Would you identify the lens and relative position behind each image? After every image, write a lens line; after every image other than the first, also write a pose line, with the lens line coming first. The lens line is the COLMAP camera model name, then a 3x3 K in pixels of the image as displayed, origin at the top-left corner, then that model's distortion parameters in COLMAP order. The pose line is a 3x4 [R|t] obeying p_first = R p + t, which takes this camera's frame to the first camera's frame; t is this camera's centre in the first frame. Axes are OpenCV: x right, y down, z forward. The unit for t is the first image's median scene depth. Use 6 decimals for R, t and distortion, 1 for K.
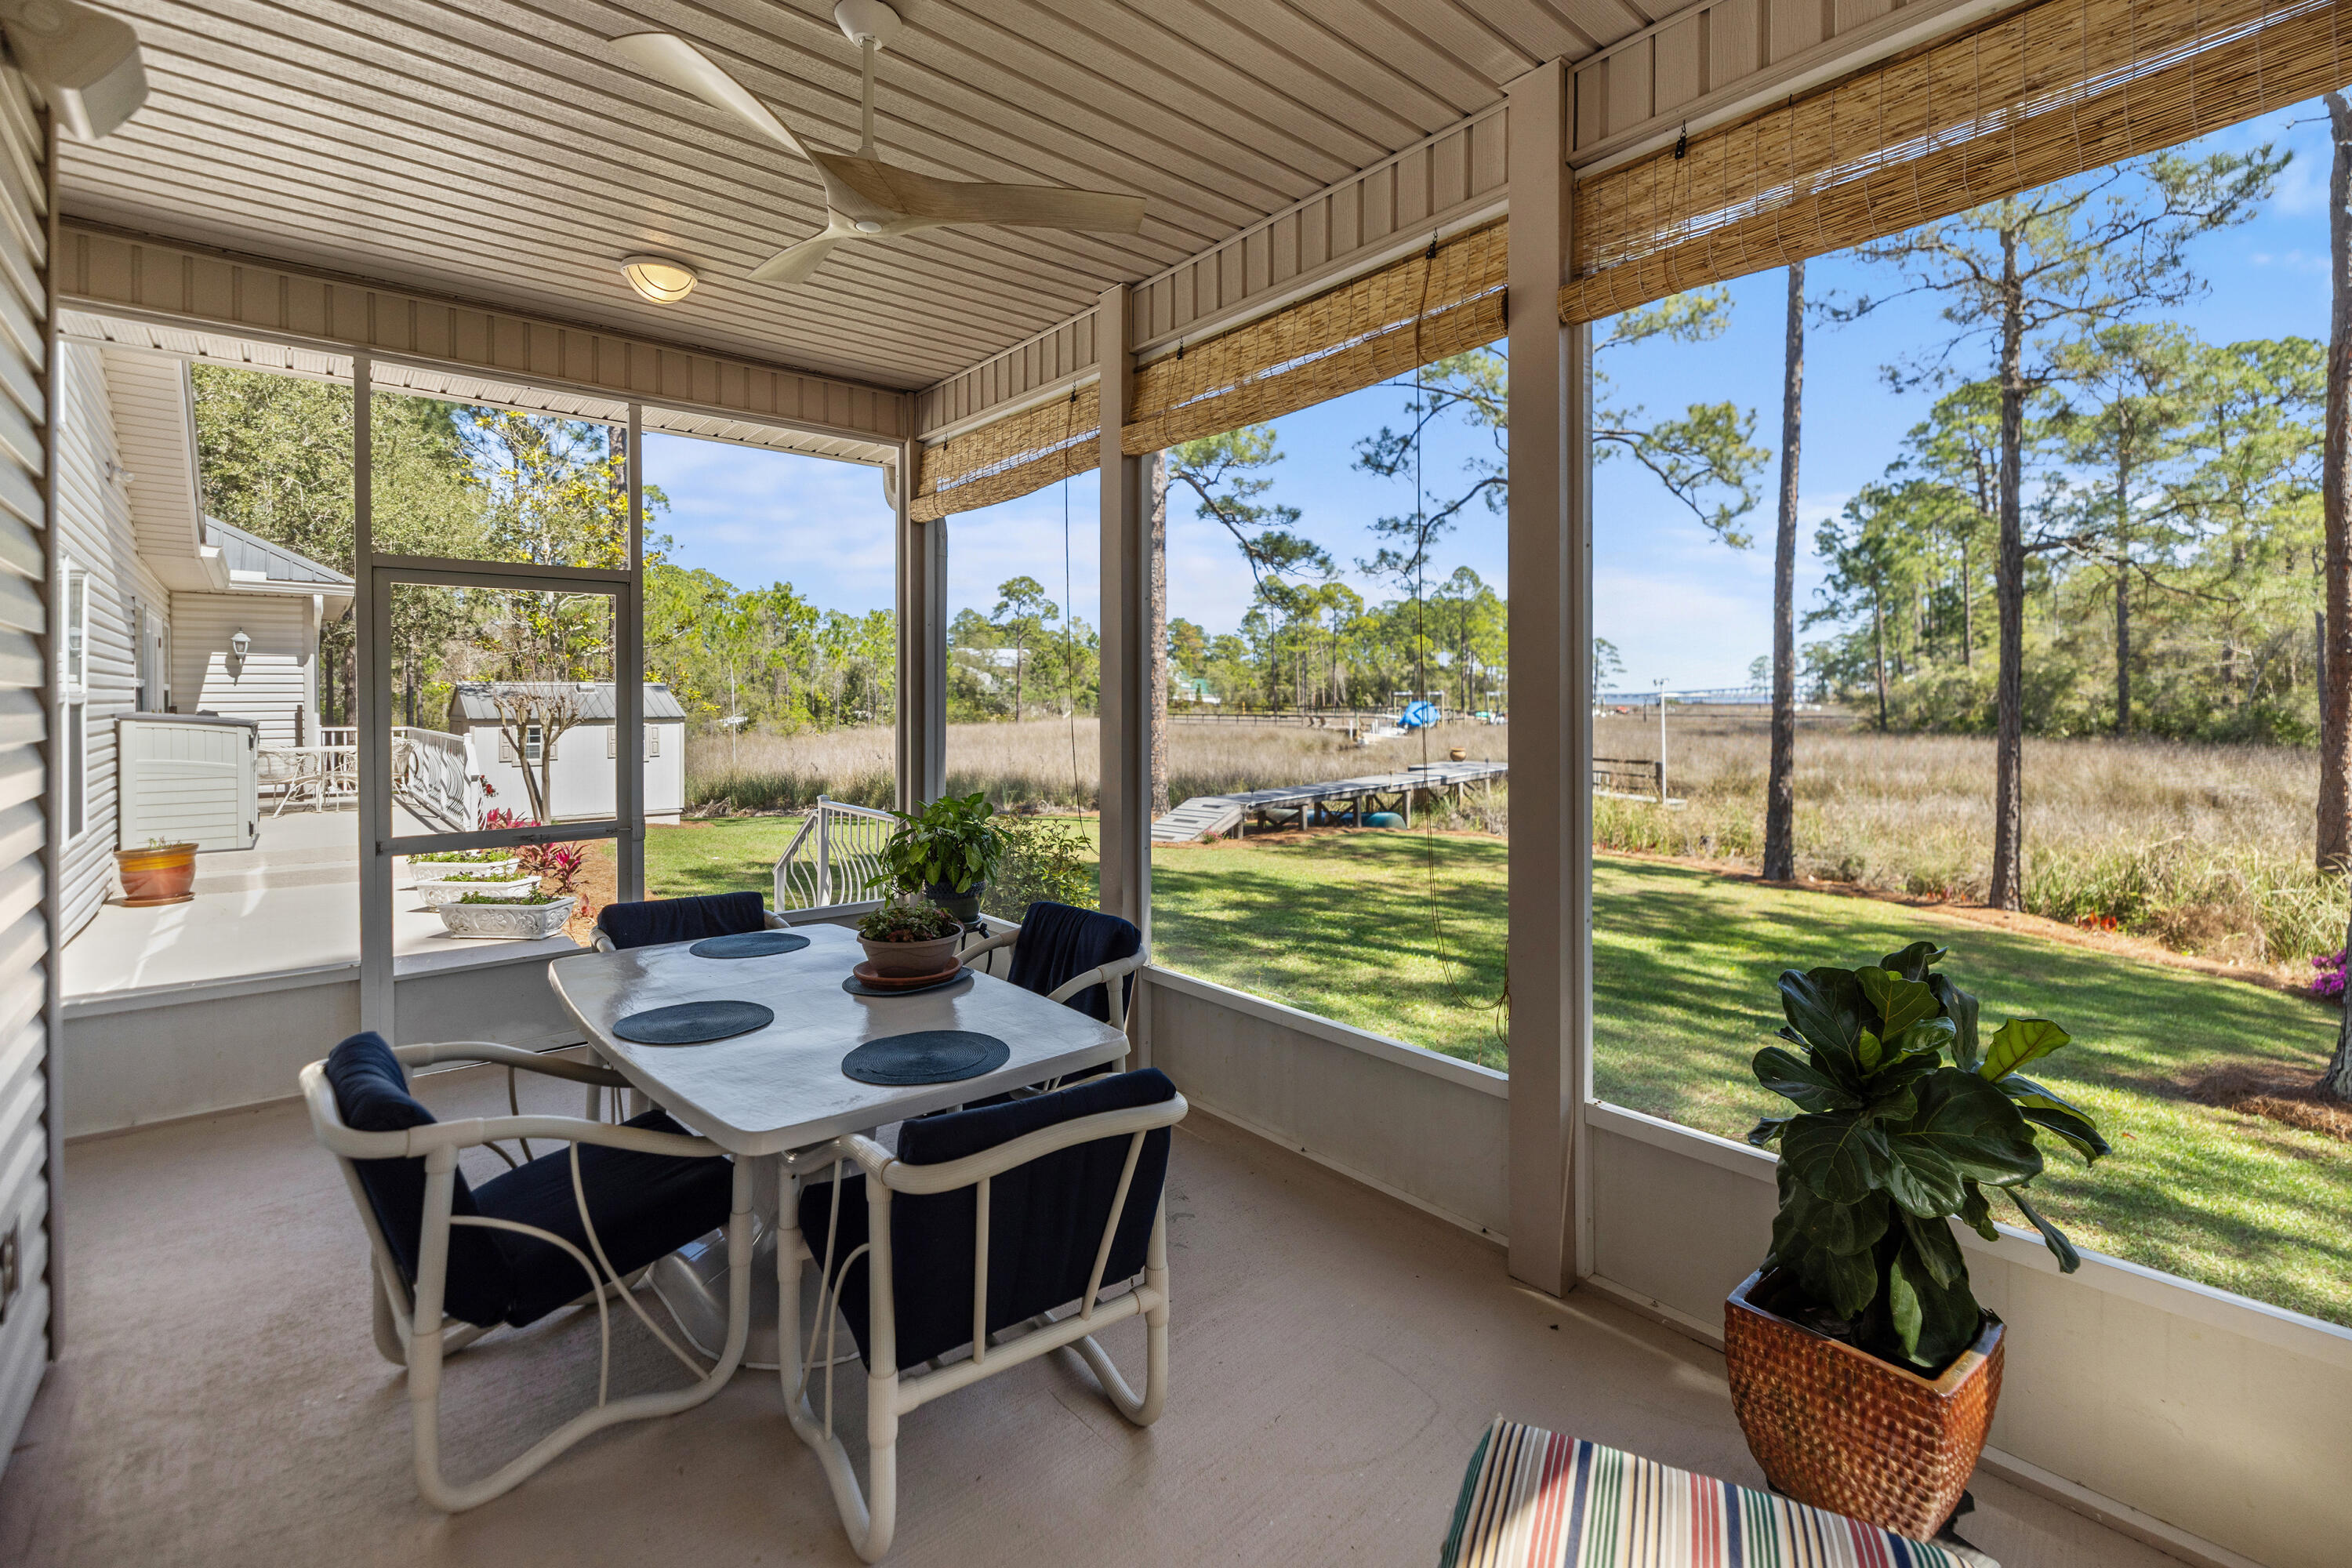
lens RADIAL K [[1036.6, 0, 1173.3], [0, 1036.6, 703.4], [0, 0, 1]] dist [-0.002924, -0.000392]
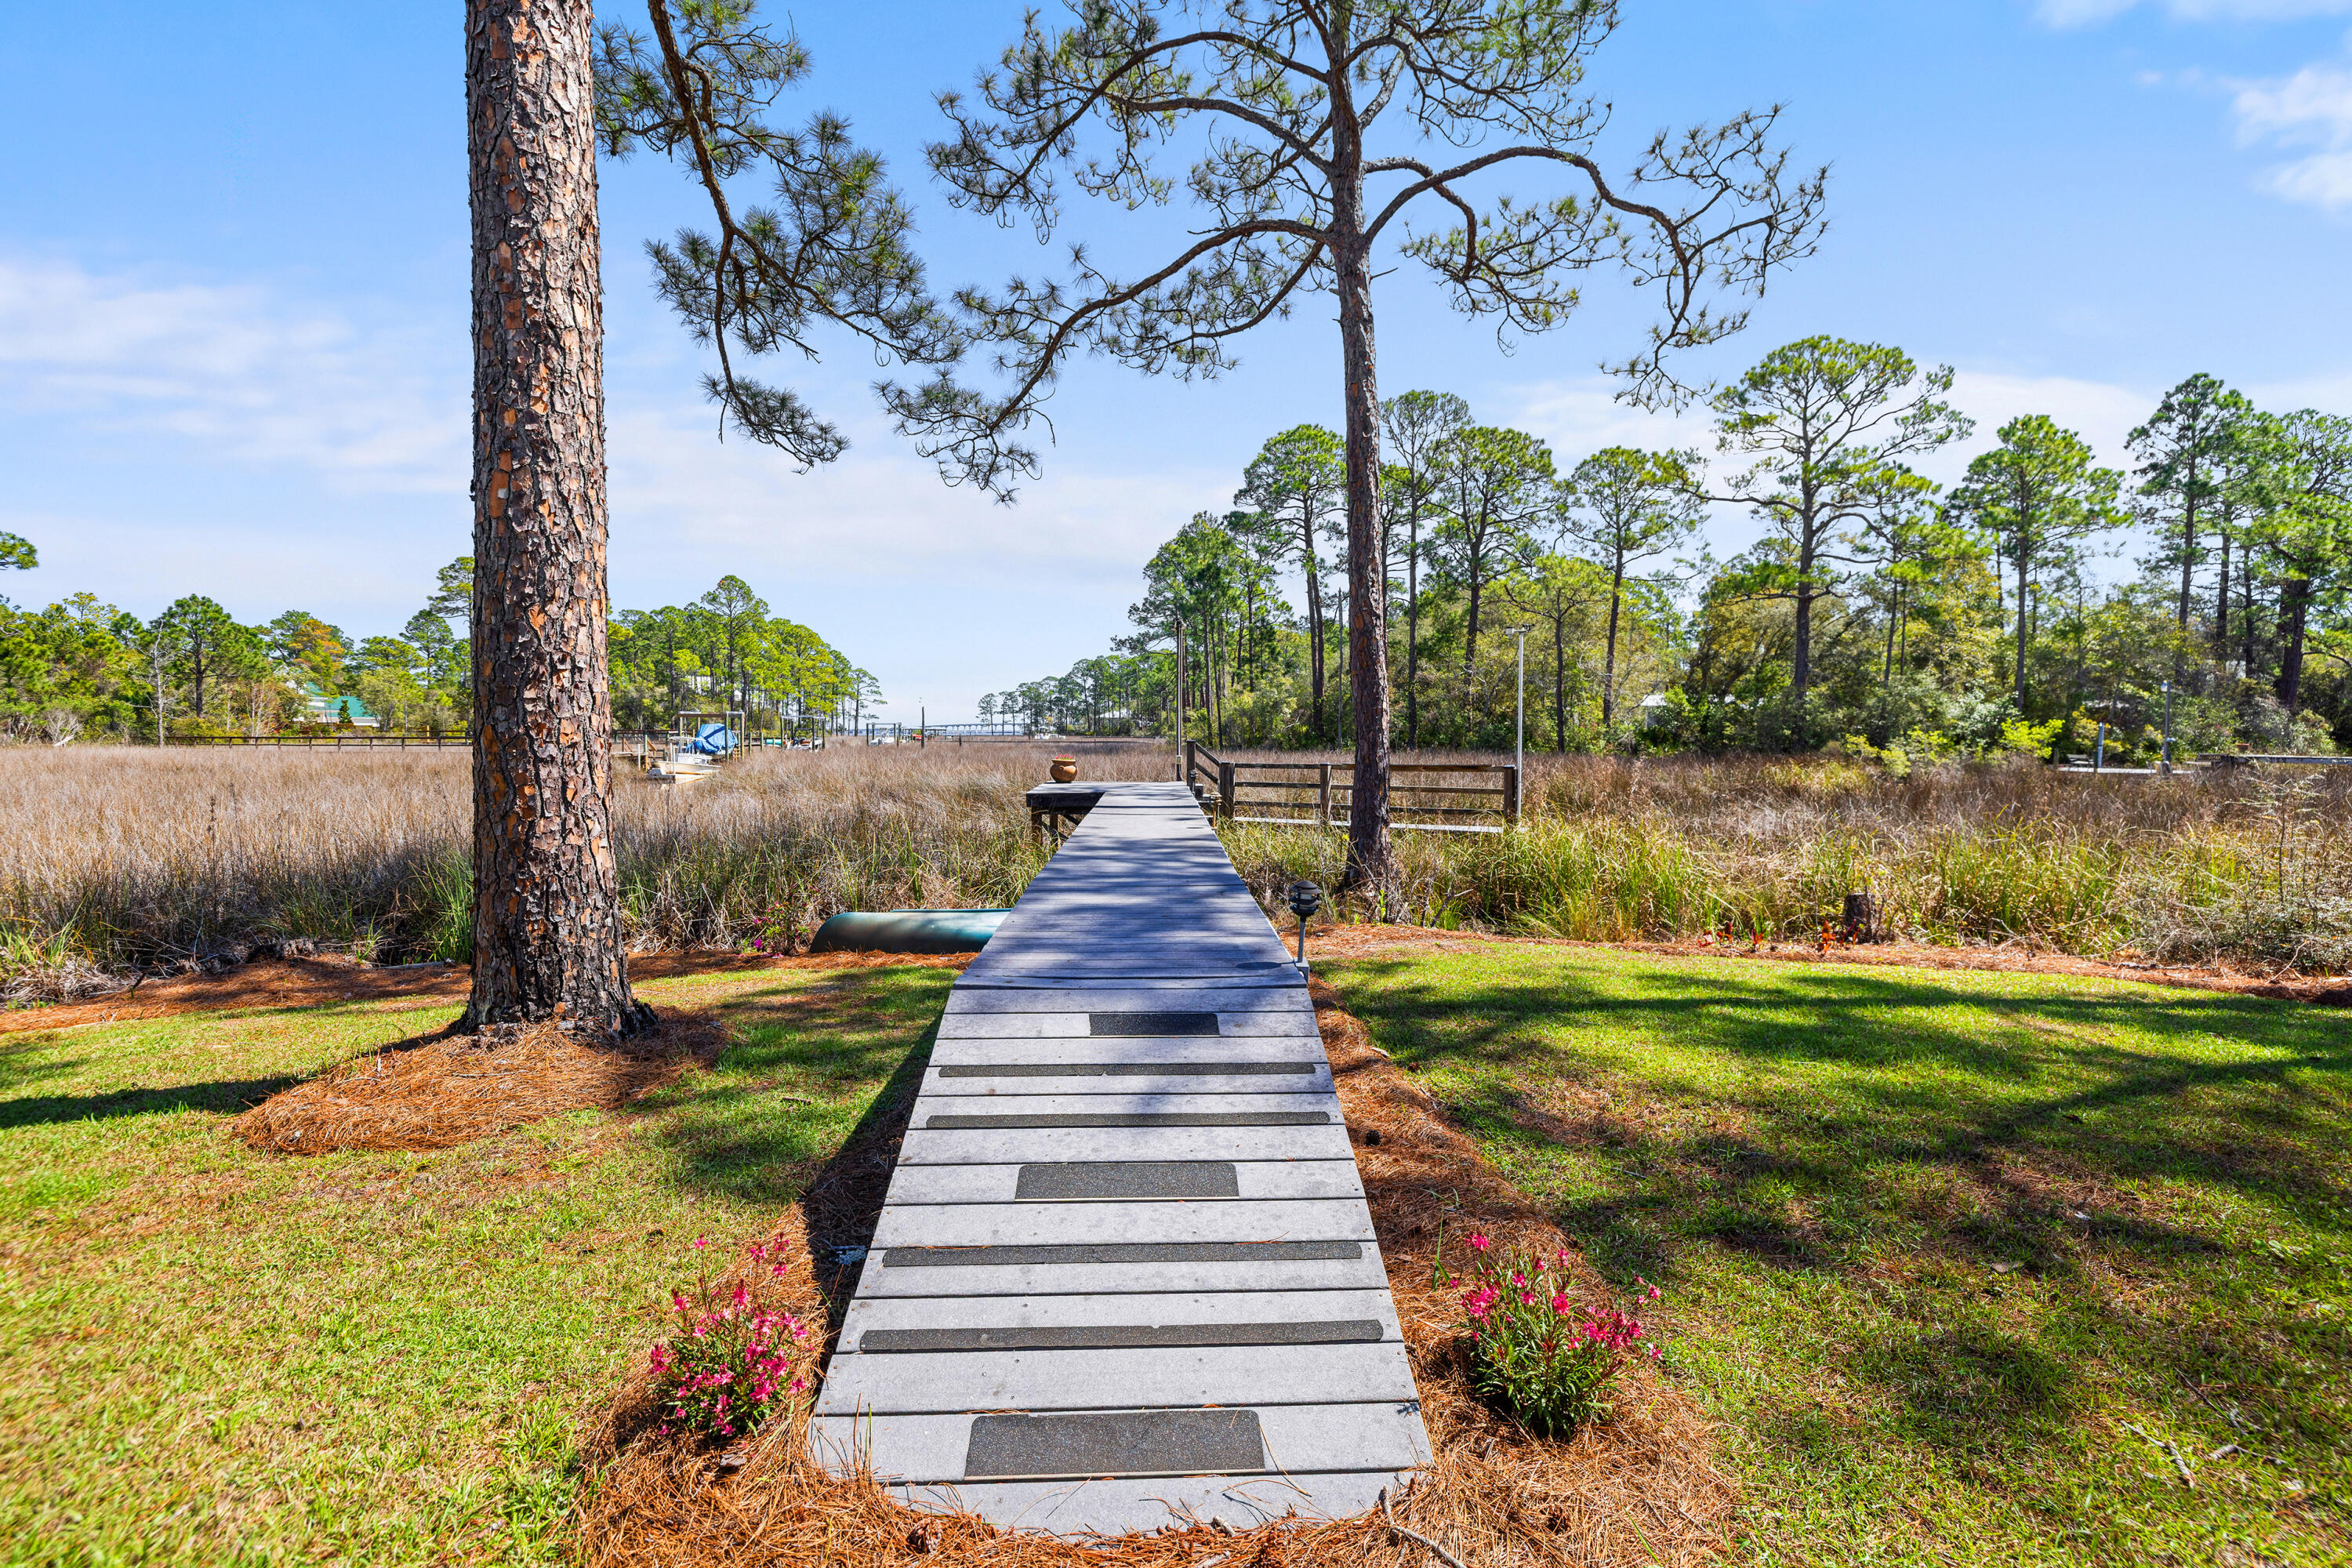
lens RADIAL K [[995.0, 0, 1181.9], [0, 995.0, 772.6], [0, 0, 1]] dist [0.000271, 0.000627]
pose [[0.741047, -0.020784, 0.671131, -0.029616], [-0.002352, 0.999434, 0.033548, 0.022564], [-0.671449, -0.026439, 0.740579, 0.380969]]
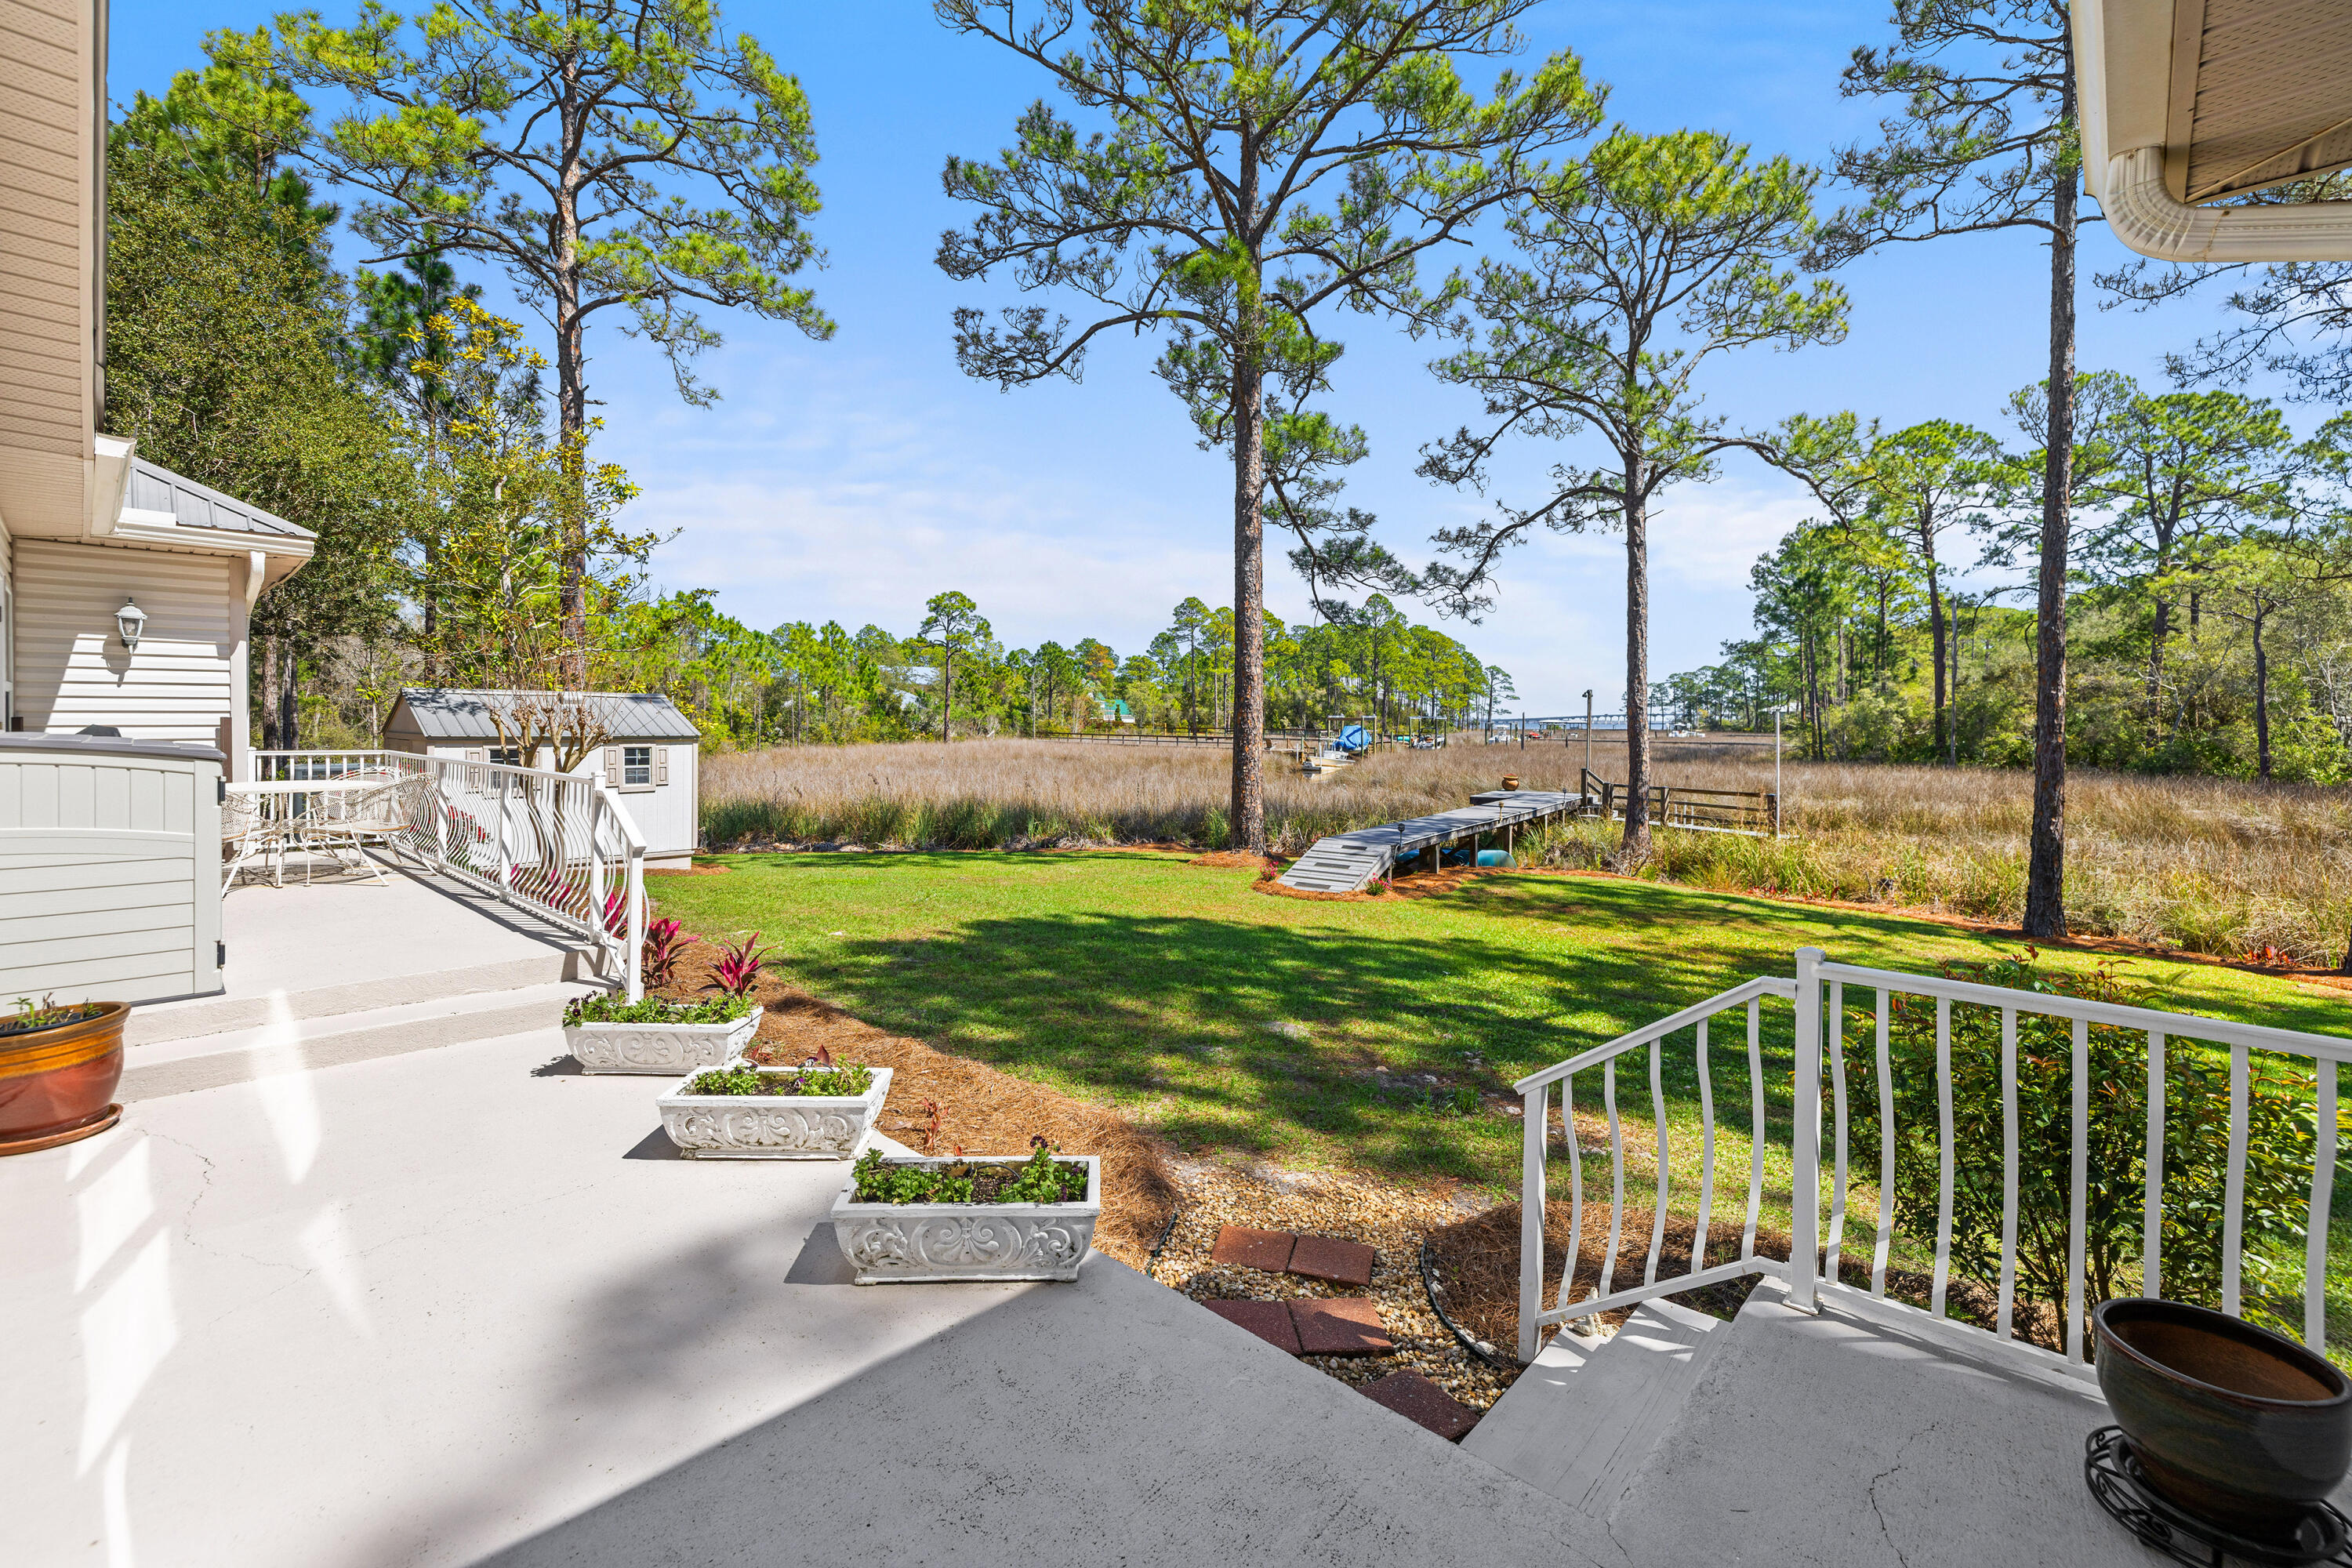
lens RADIAL K [[1011.0, 0, 1177.5], [0, 1011.0, 729.9], [0, 0, 1]] dist [-0.001111, -0.000114]
pose [[0.994013, 0.011049, 0.108697, -0.085713], [-0.011686, 0.999918, 0.005226, -0.000269], [-0.108631, -0.006465, 0.994061, 0.080551]]
